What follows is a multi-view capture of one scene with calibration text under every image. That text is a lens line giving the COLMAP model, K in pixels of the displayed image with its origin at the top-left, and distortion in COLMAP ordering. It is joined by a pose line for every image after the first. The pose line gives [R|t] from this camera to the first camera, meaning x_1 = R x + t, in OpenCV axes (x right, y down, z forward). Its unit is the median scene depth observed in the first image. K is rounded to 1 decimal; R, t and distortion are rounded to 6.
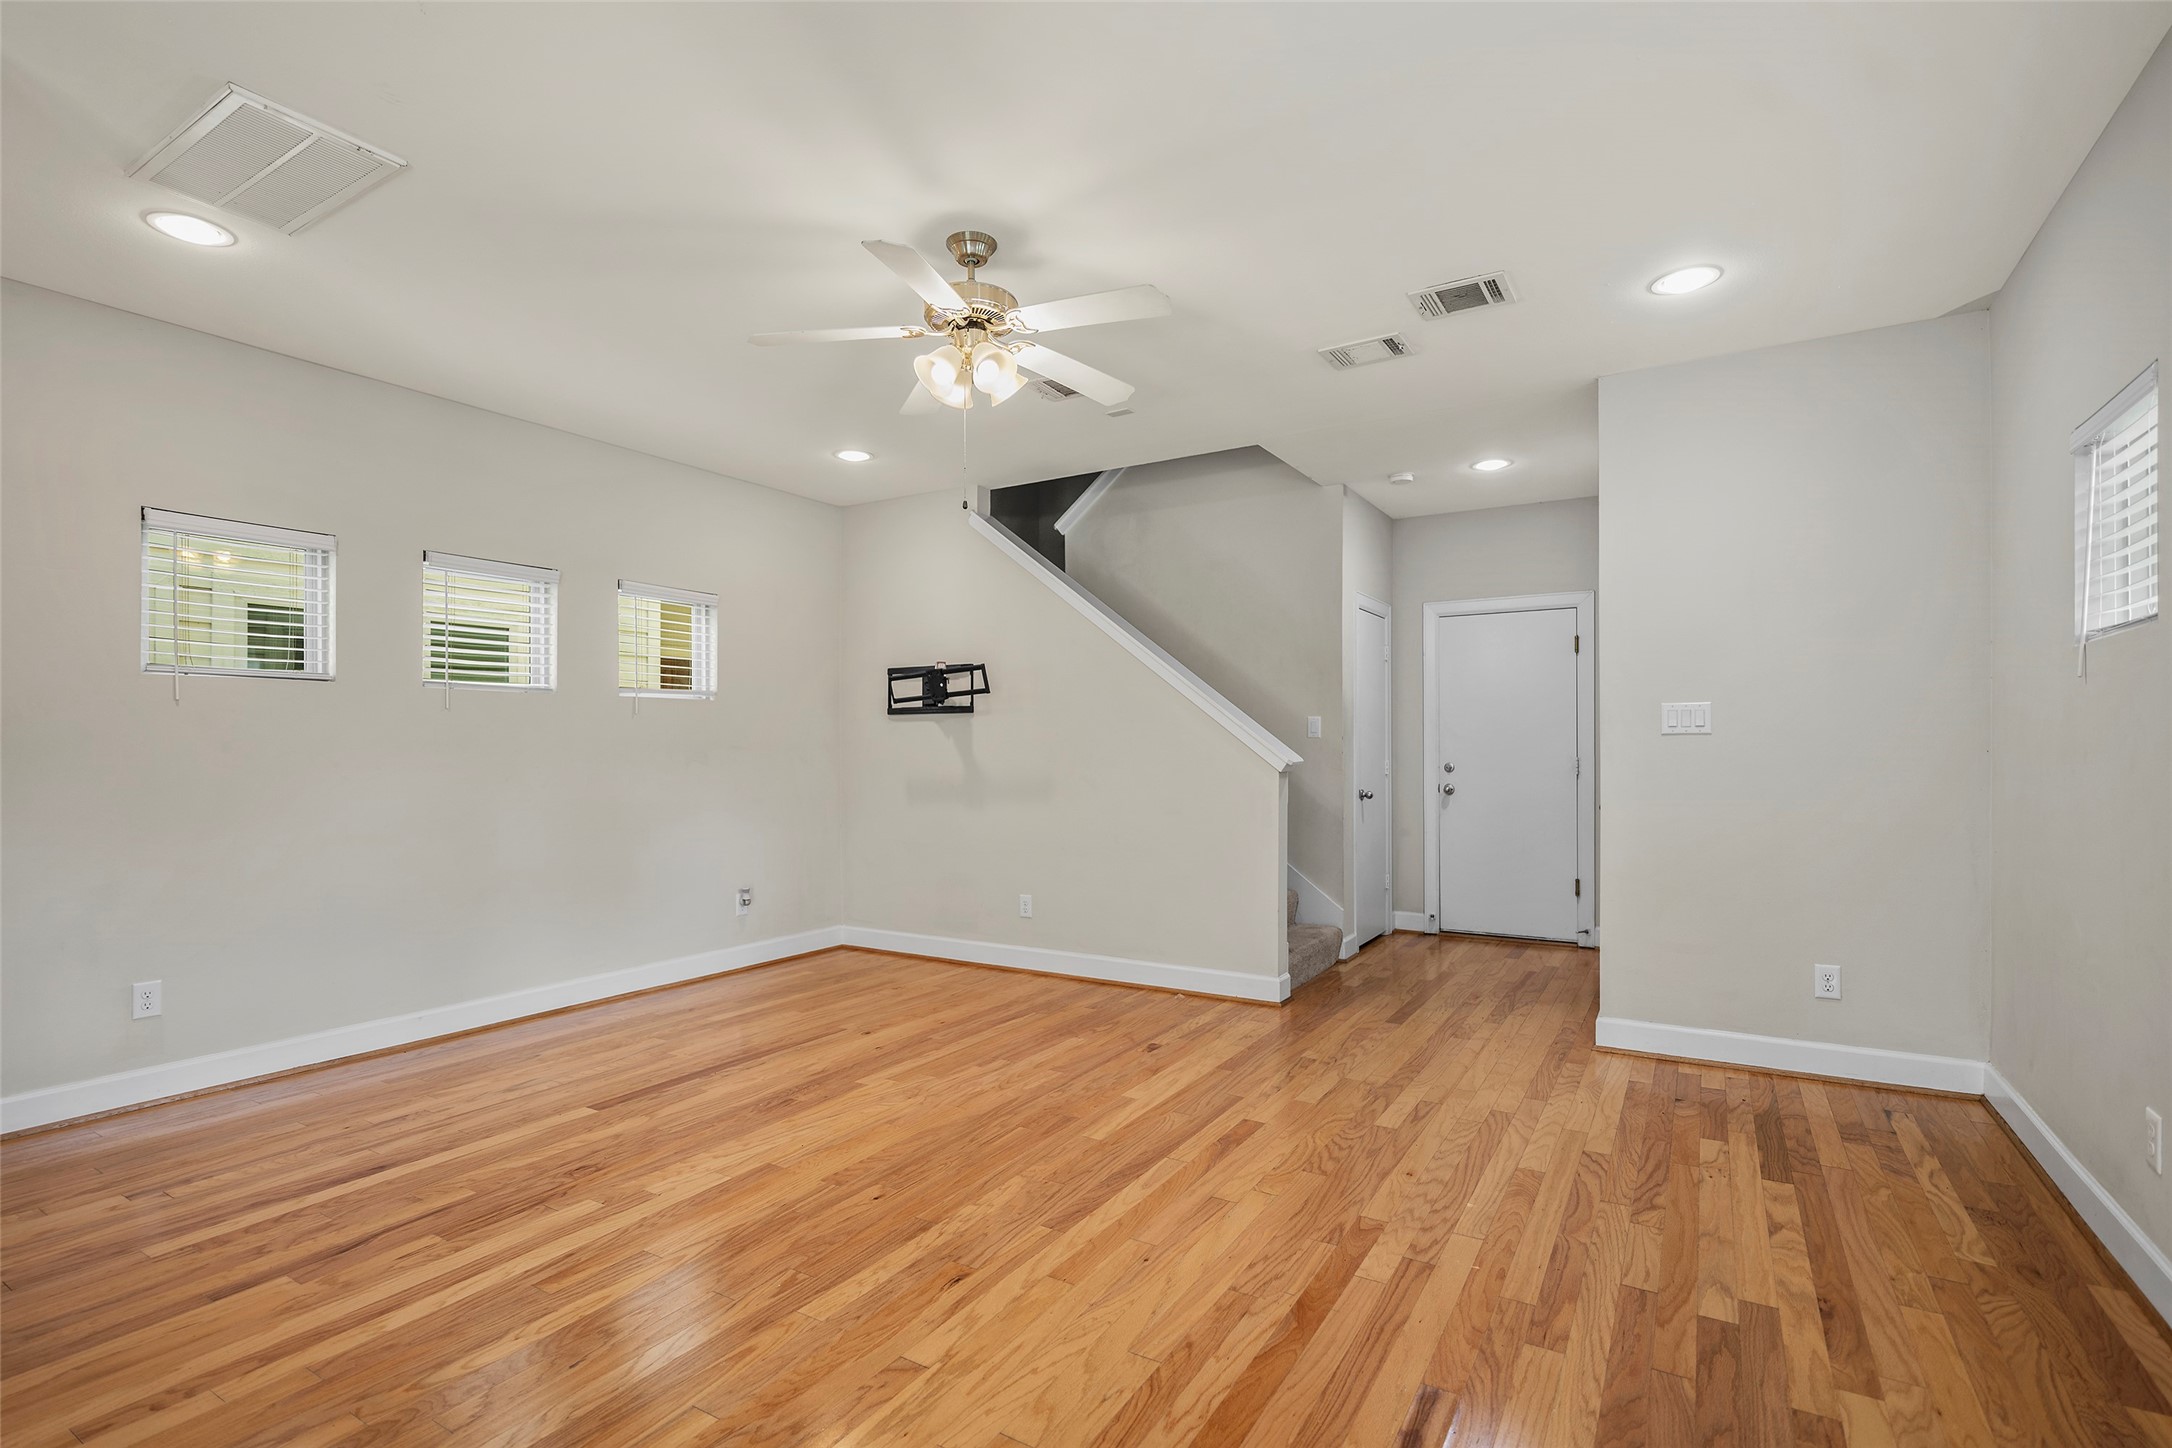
lens RADIAL K [[1014.5, 0, 1081.2], [0, 1014.5, 741.2], [0, 0, 1]] dist [-0.000511, -0.000162]
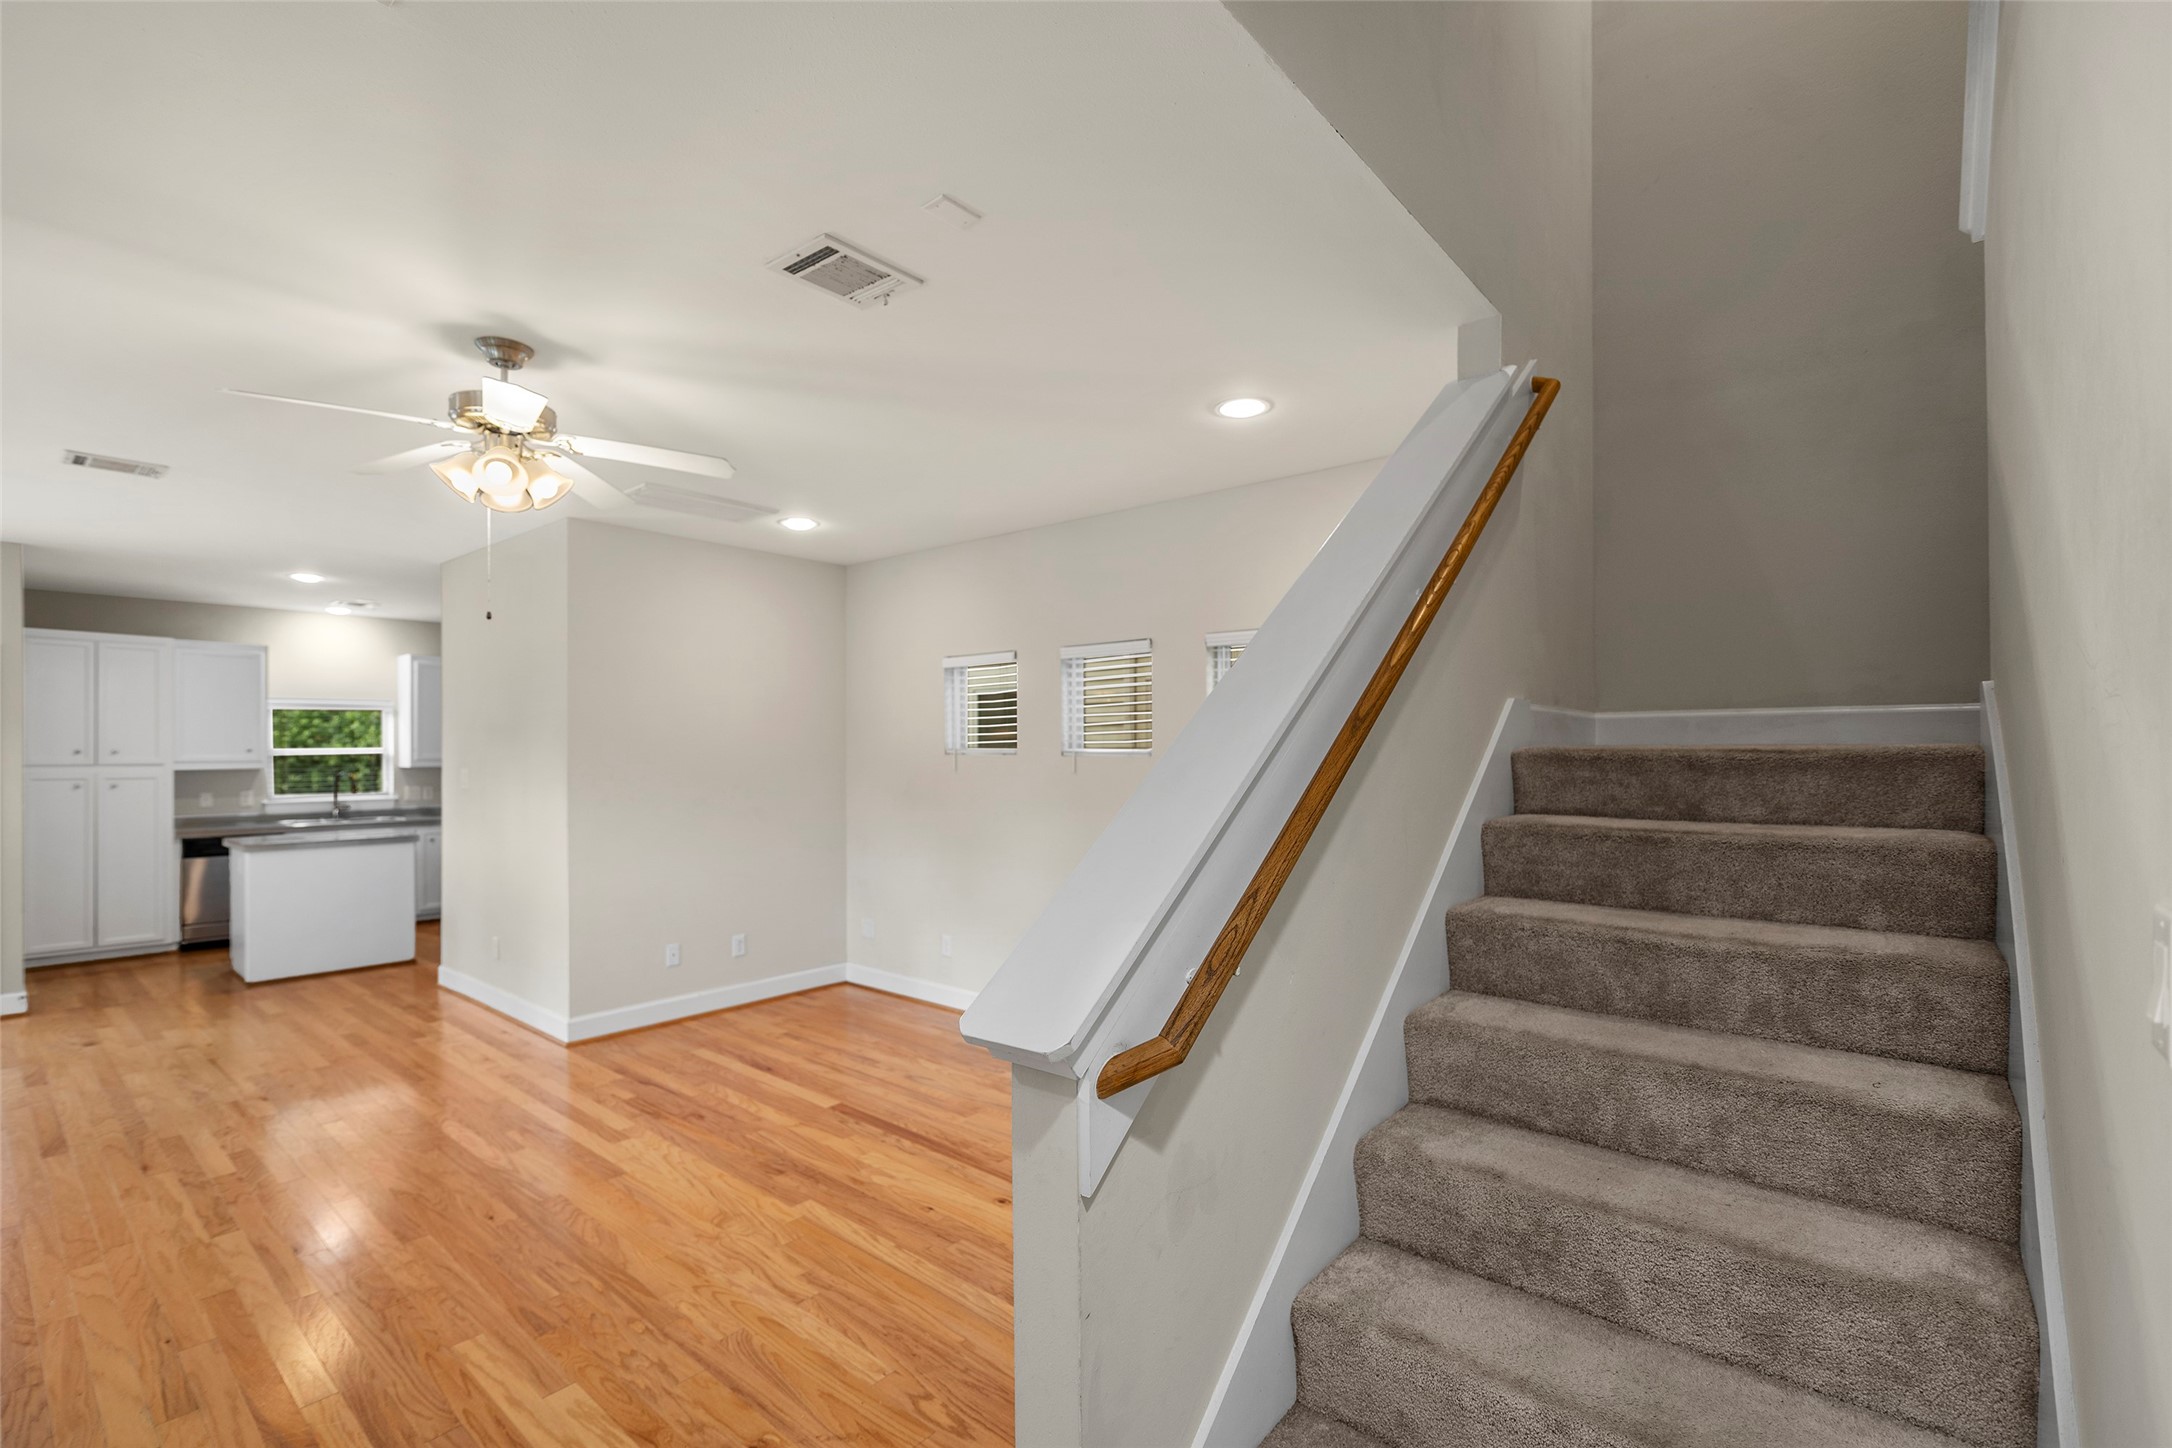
lens RADIAL K [[964.9, 0, 1090.9], [0, 964.9, 745.4], [0, 0, 1]] dist [-0.003121, -0.001064]
pose [[-0.147530, 0.002612, -0.989054, 0.672375], [0.009105, 0.999958, 0.001283, -0.084951], [0.989016, -0.008816, -0.147548, 1.540079]]
